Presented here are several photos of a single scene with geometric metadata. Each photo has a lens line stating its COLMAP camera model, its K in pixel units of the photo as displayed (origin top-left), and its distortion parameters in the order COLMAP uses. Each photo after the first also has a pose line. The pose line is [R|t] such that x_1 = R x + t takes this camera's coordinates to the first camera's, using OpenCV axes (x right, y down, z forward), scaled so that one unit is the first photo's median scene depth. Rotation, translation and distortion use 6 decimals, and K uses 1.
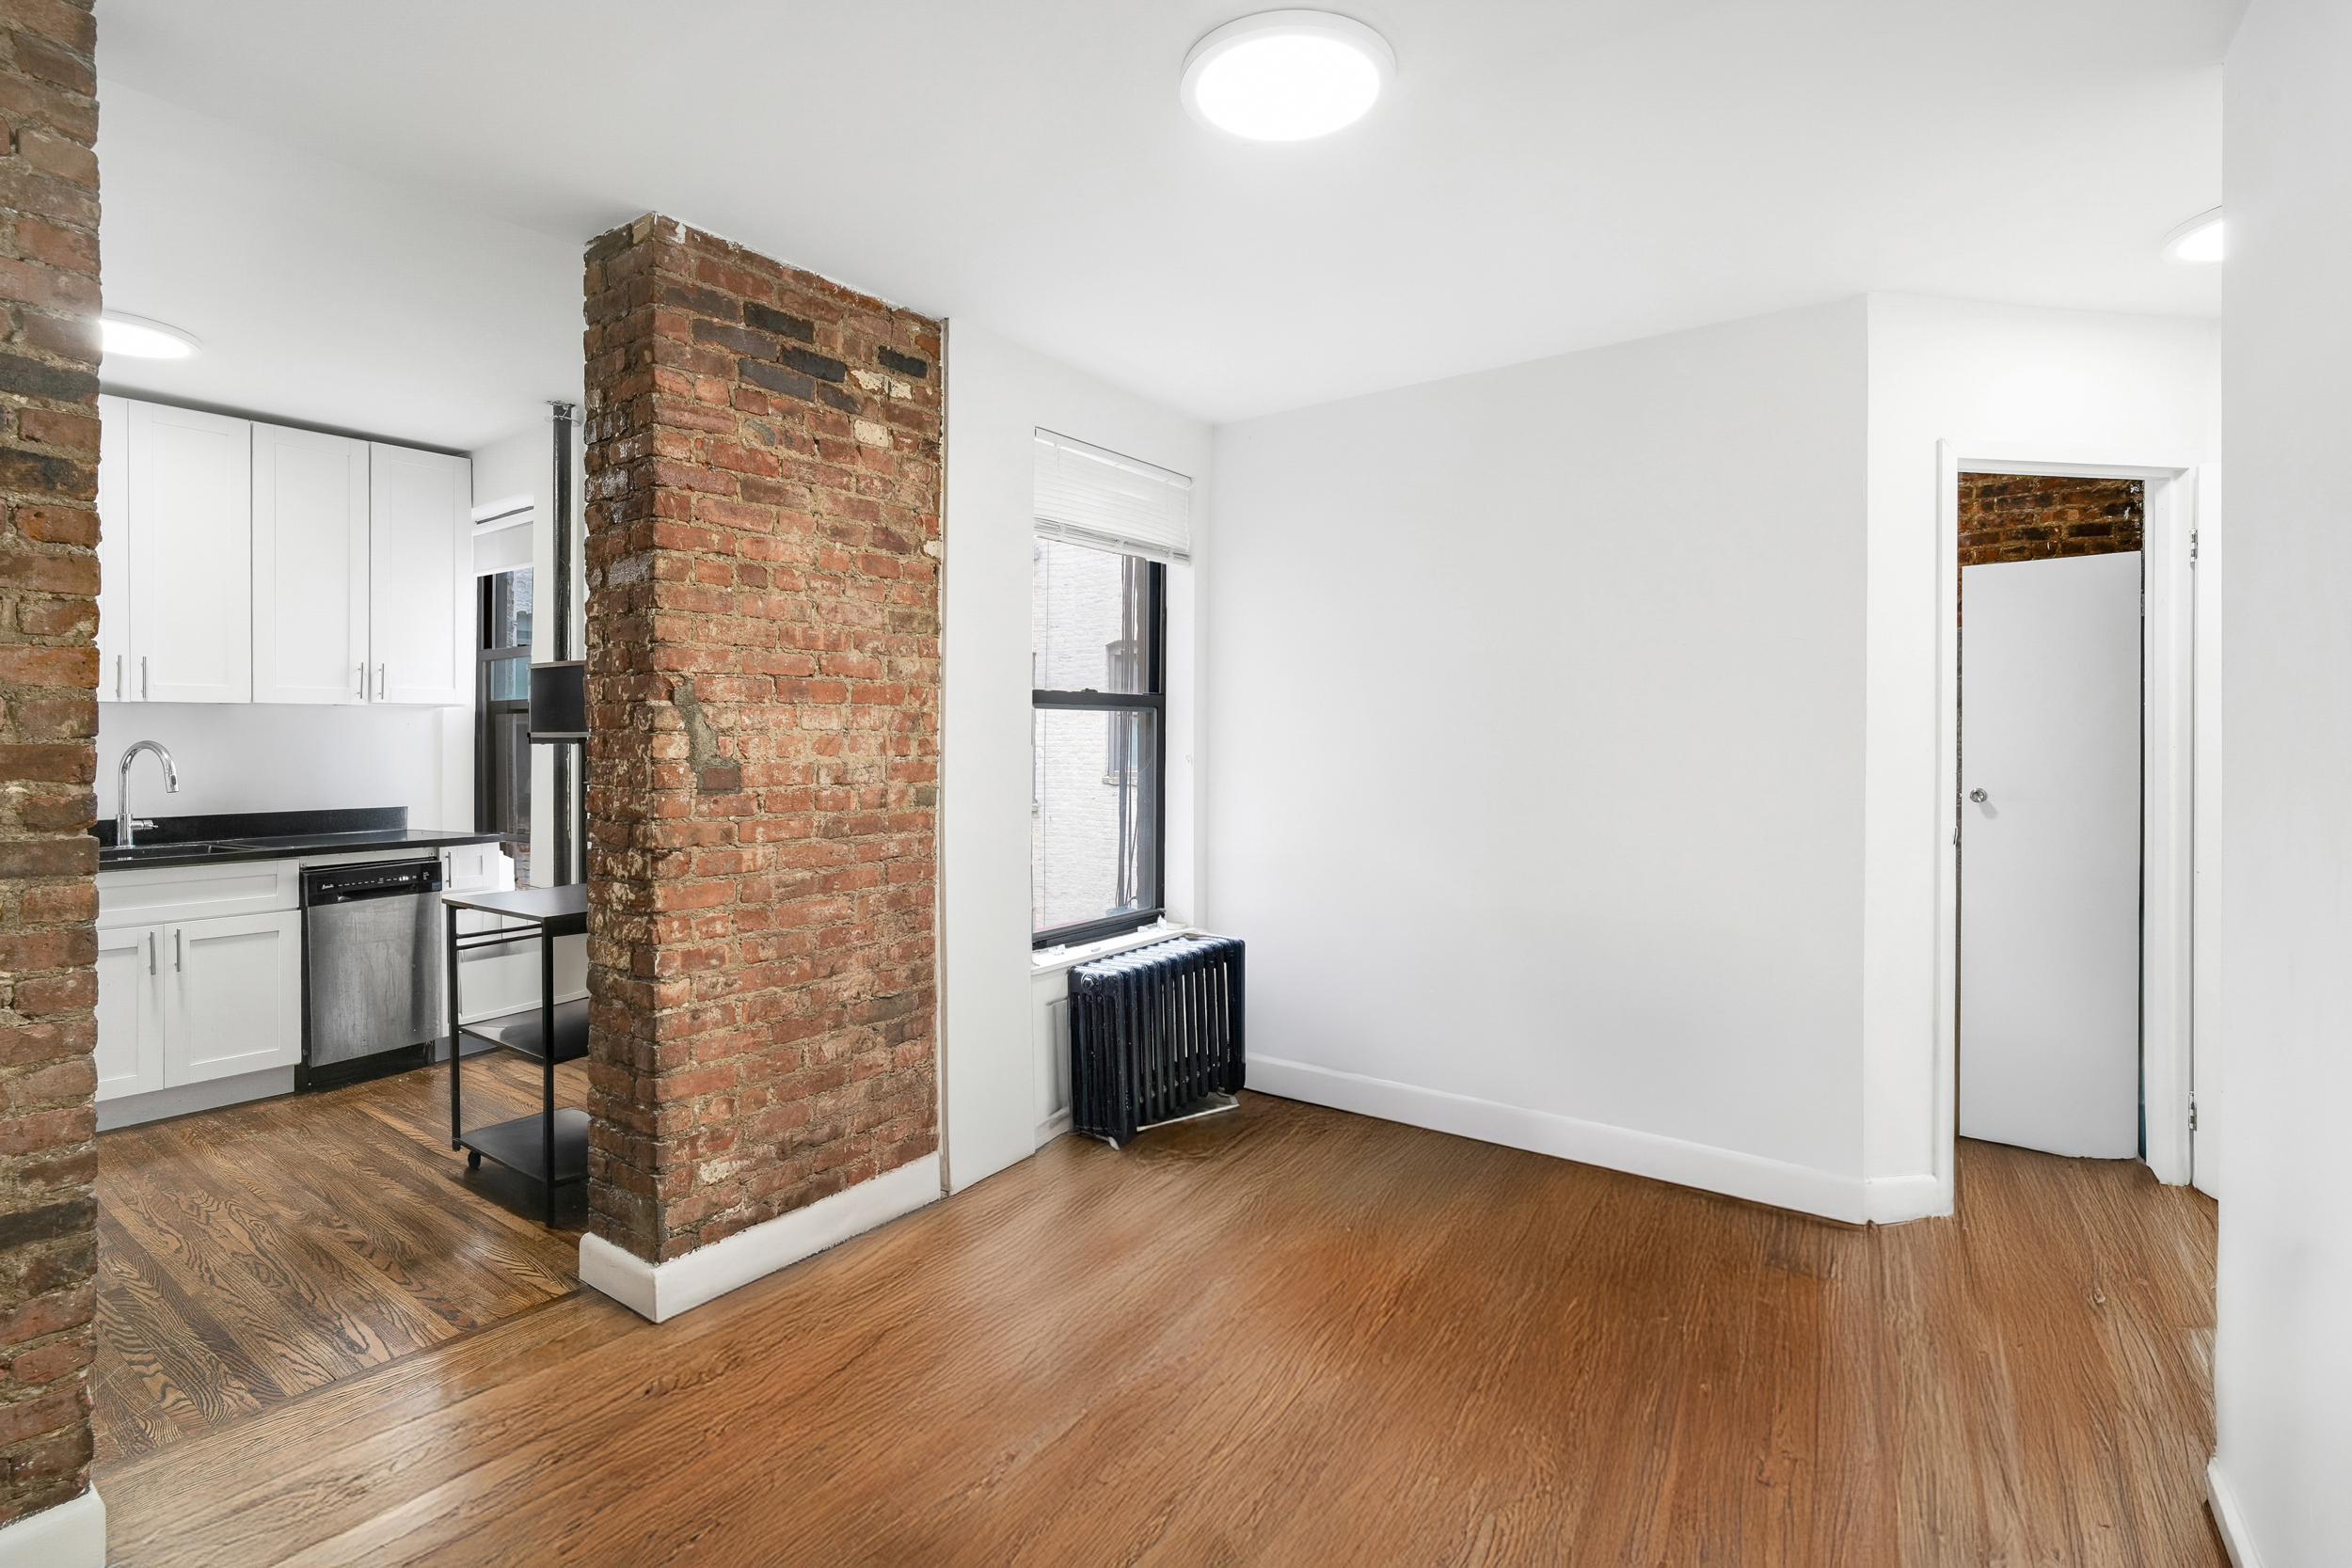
lens RADIAL K [[1163.1, 0, 1176.6], [0, 1163.1, 756.8], [0, 0, 1]] dist [-0.009383, -0.000531]
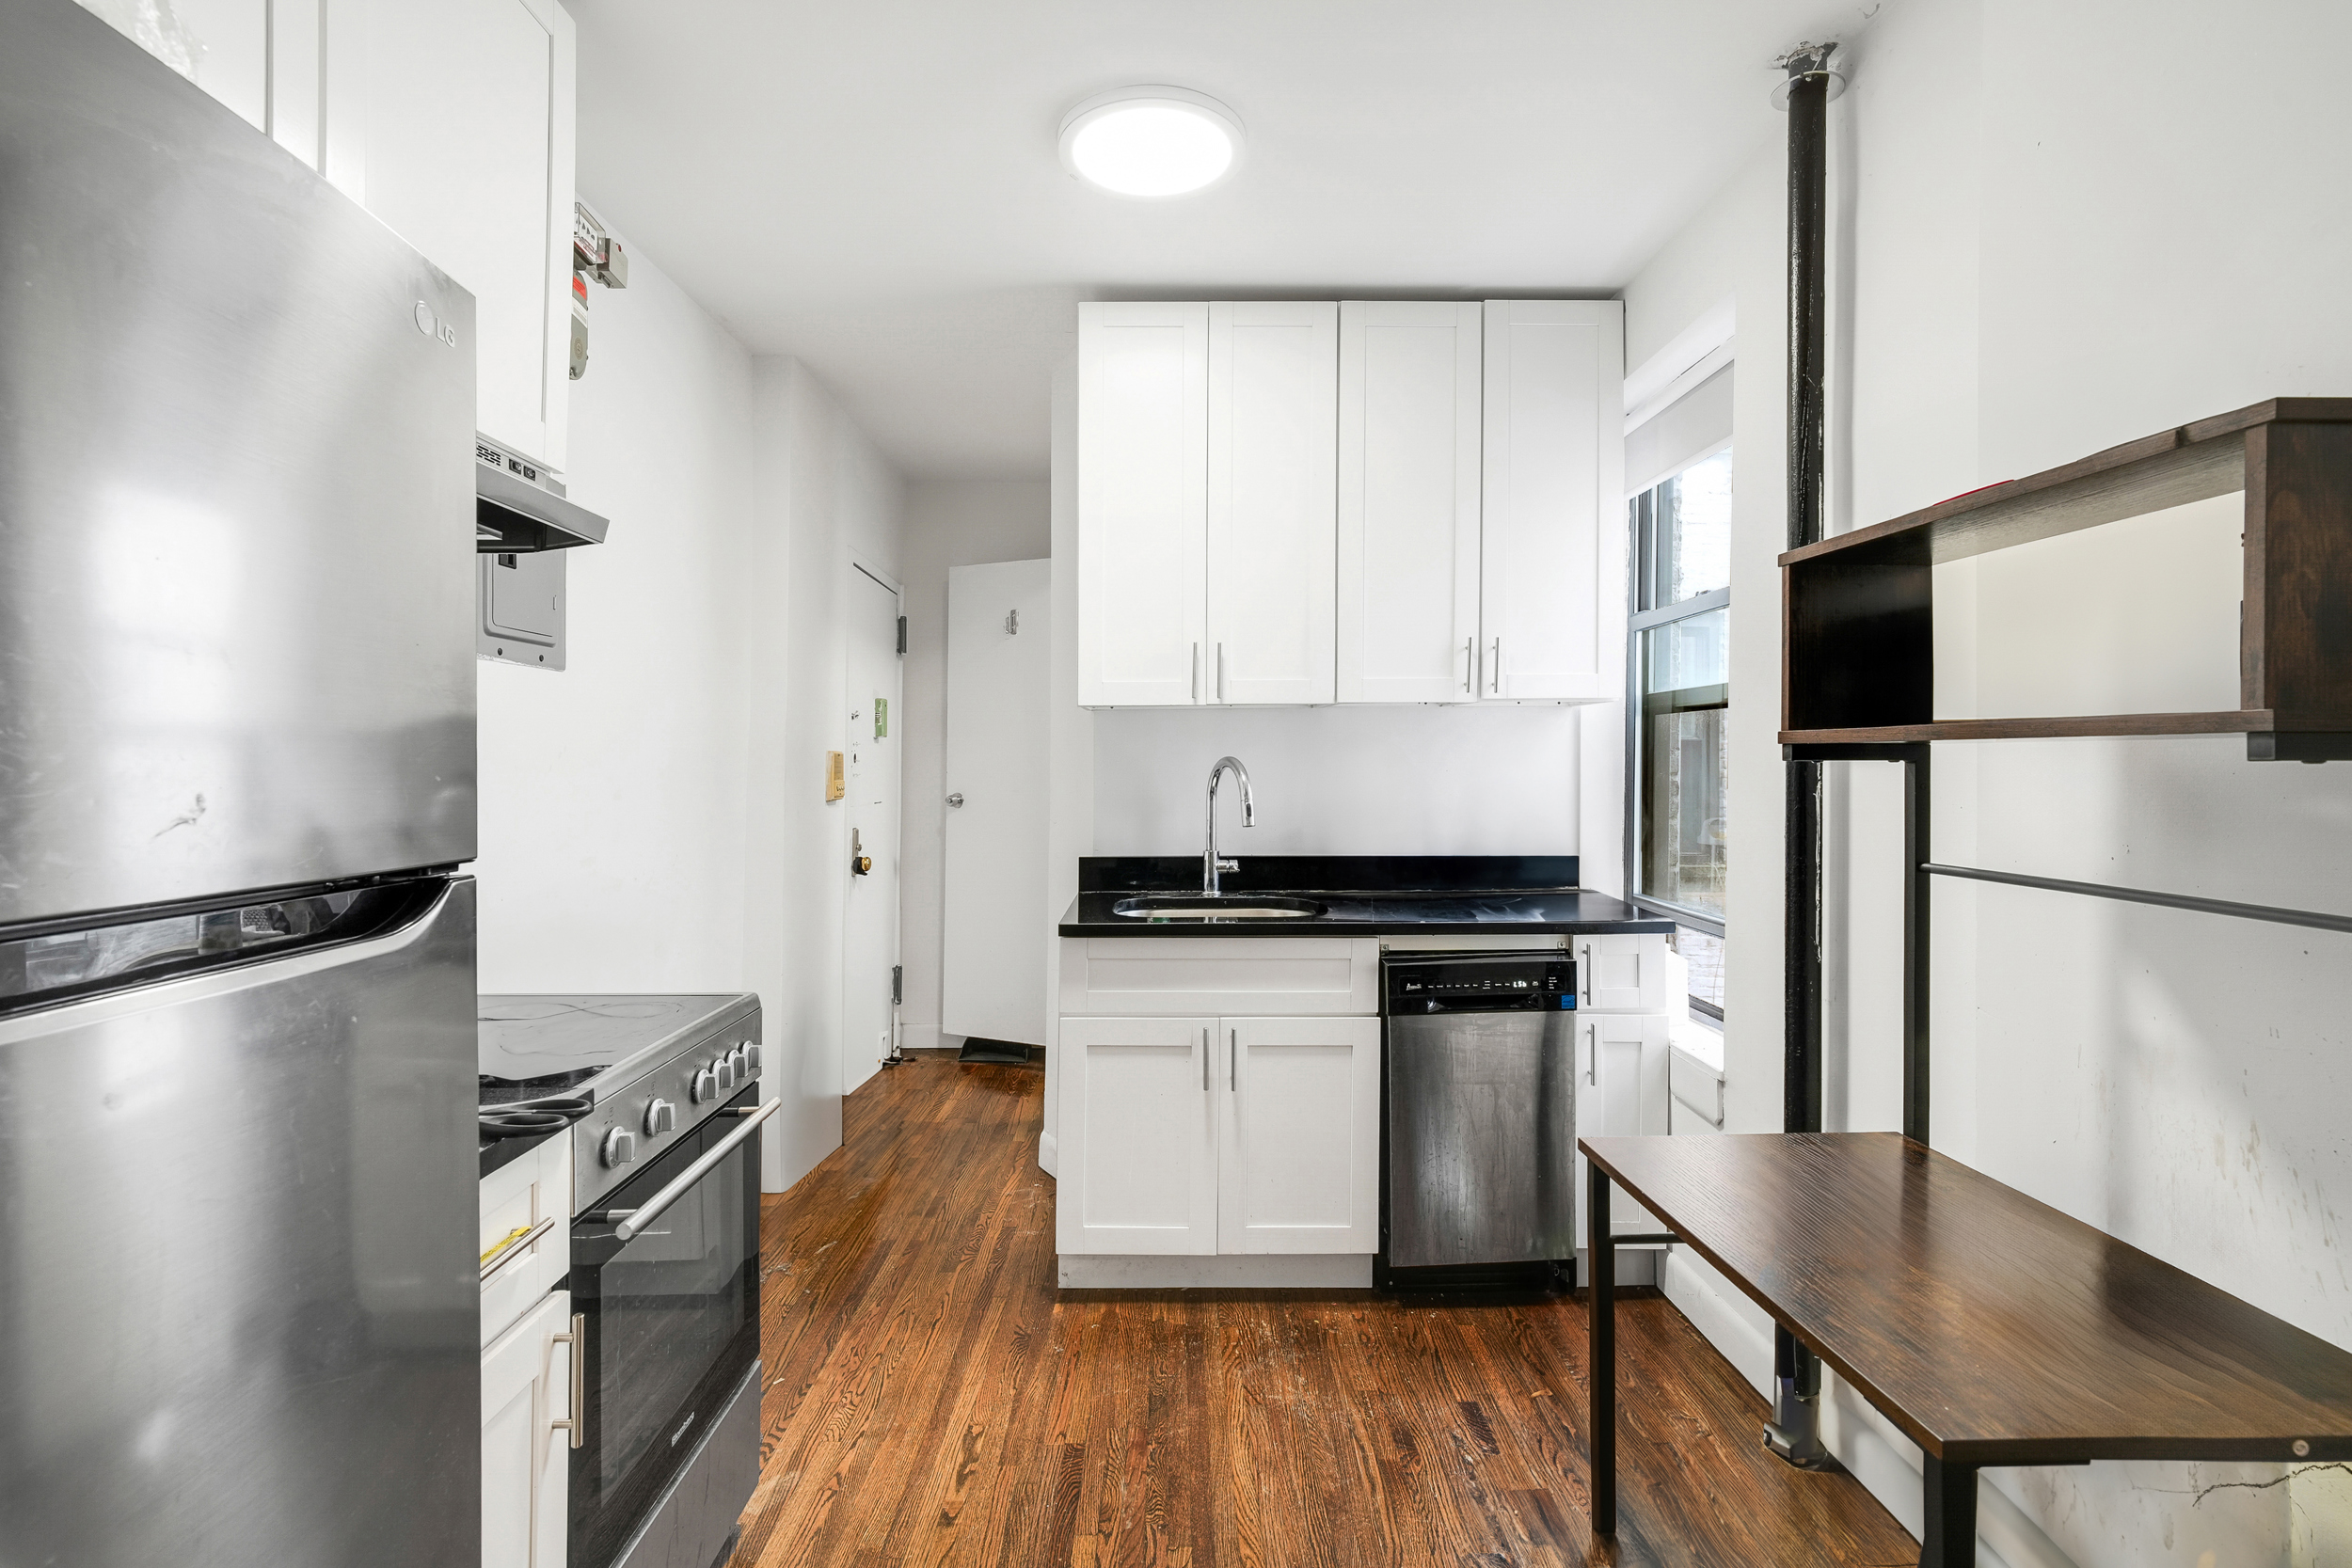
lens RADIAL K [[1163.1, 0, 1176.6], [0, 1163.1, 756.8], [0, 0, 1]] dist [-0.009383, -0.000531]
pose [[0.625040, -0.001925, -0.780590, -0.307772], [-0.009547, 0.999903, -0.010110, -0.005730], [0.780534, 0.013772, 0.624961, 0.482604]]
